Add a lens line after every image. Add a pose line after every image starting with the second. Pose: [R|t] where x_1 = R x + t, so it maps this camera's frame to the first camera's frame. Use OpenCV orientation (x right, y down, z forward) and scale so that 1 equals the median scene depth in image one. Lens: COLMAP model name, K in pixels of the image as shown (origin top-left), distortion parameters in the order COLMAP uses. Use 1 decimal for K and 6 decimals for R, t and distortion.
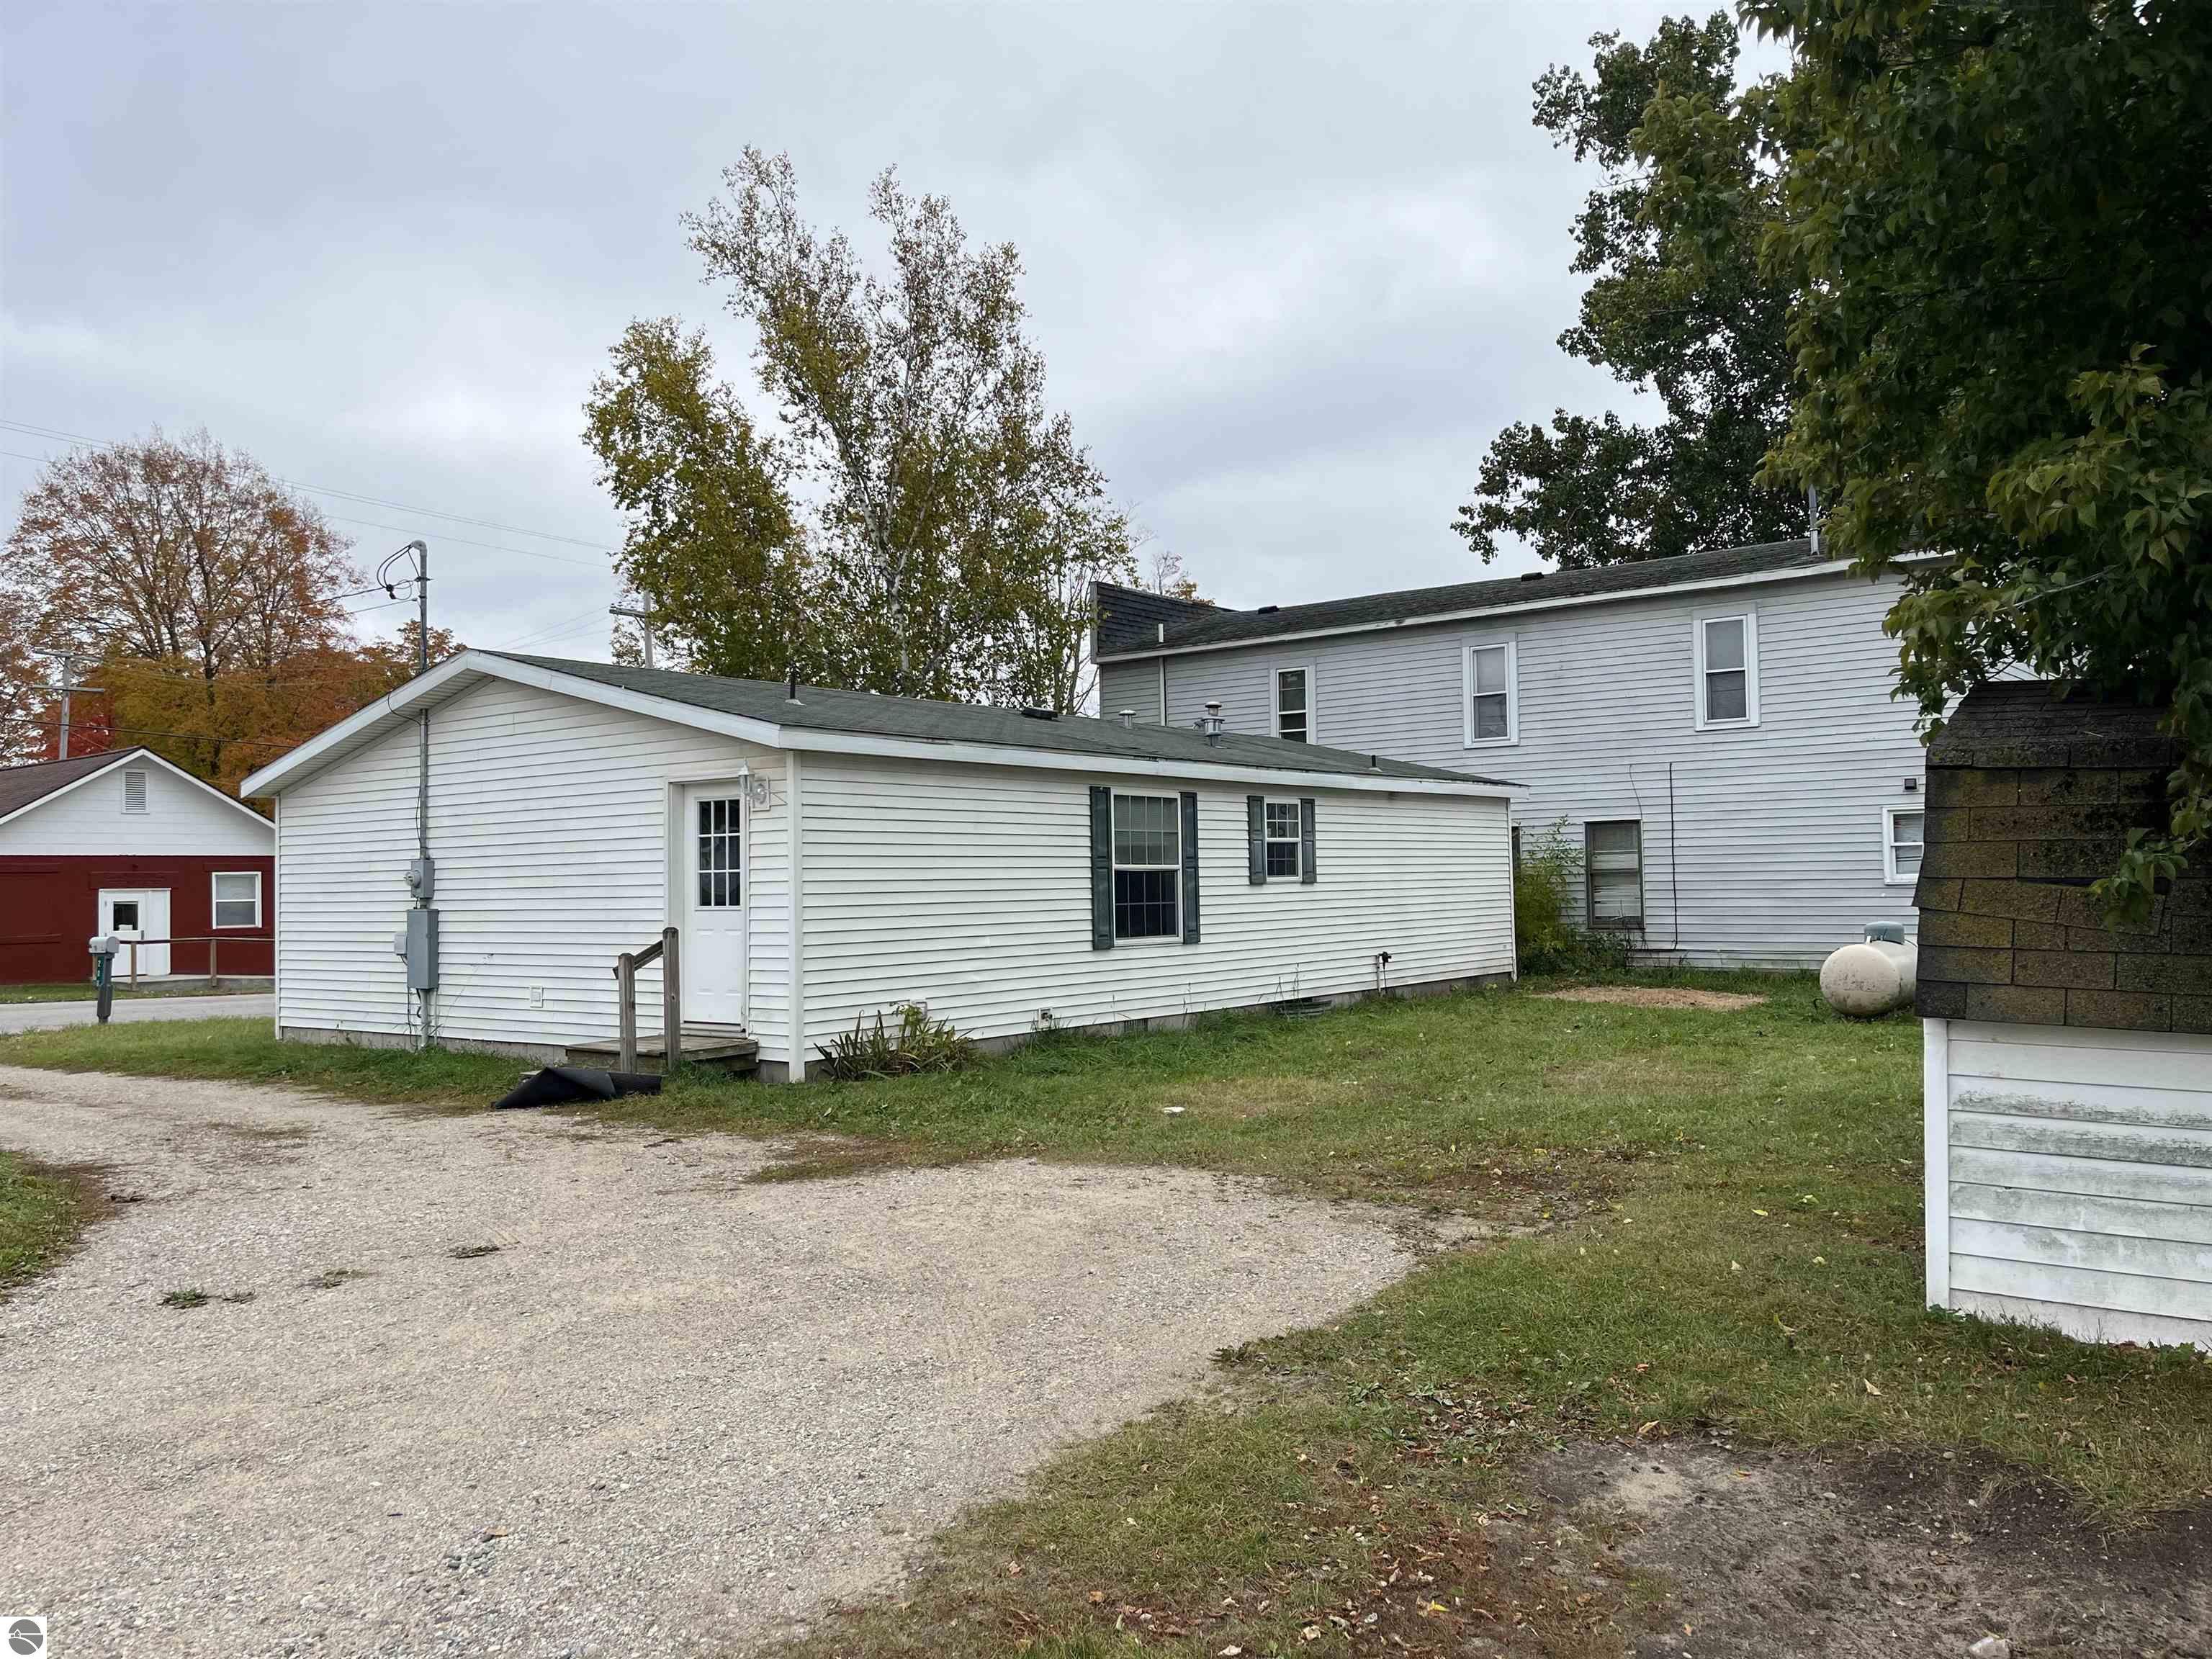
lens RADIAL K [[1685.5, 0, 1089.2], [0, 1685.5, 818.6], [0, 0, 1]] dist [0.049160, -0.055244]
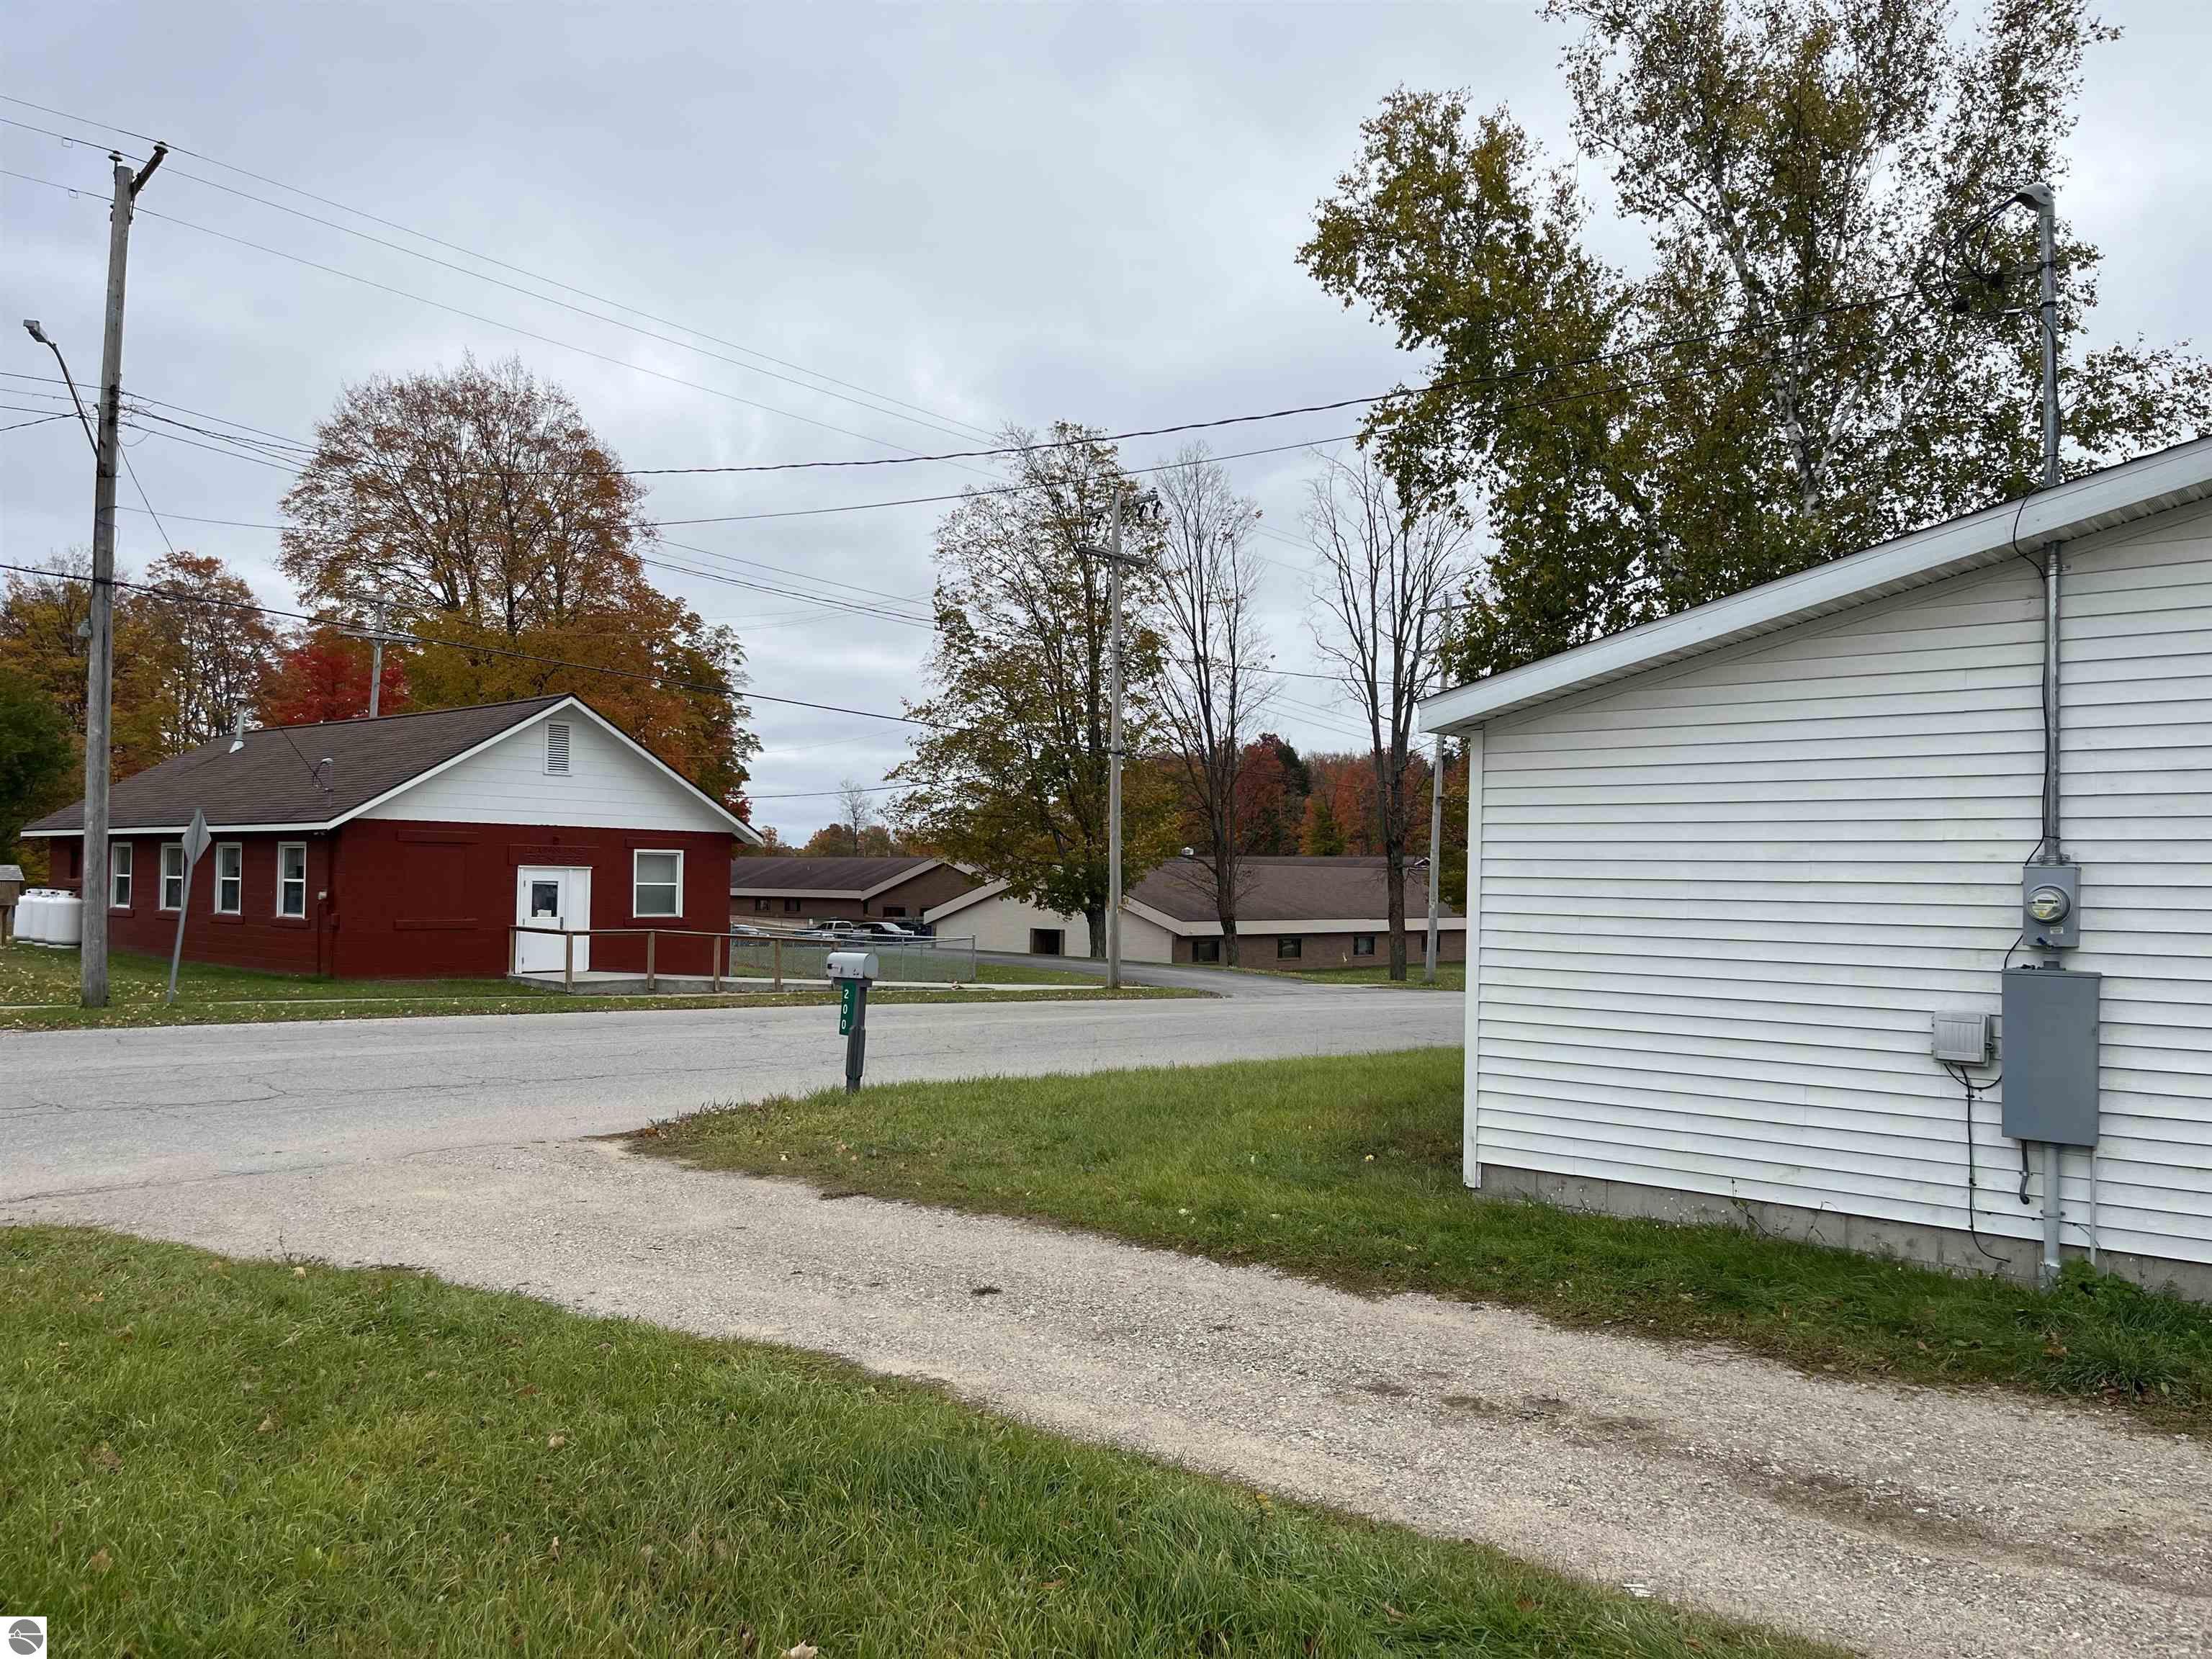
lens RADIAL K [[1685.5, 0, 1102.3], [0, 1685.5, 828.3], [0, 0, 1]] dist [0.049160, -0.055244]
pose [[0.997308, 0.031807, -0.066075, -0.241415], [-0.031282, 0.999470, 0.008963, 0.007095], [0.066325, -0.006872, 0.997774, 0.200258]]
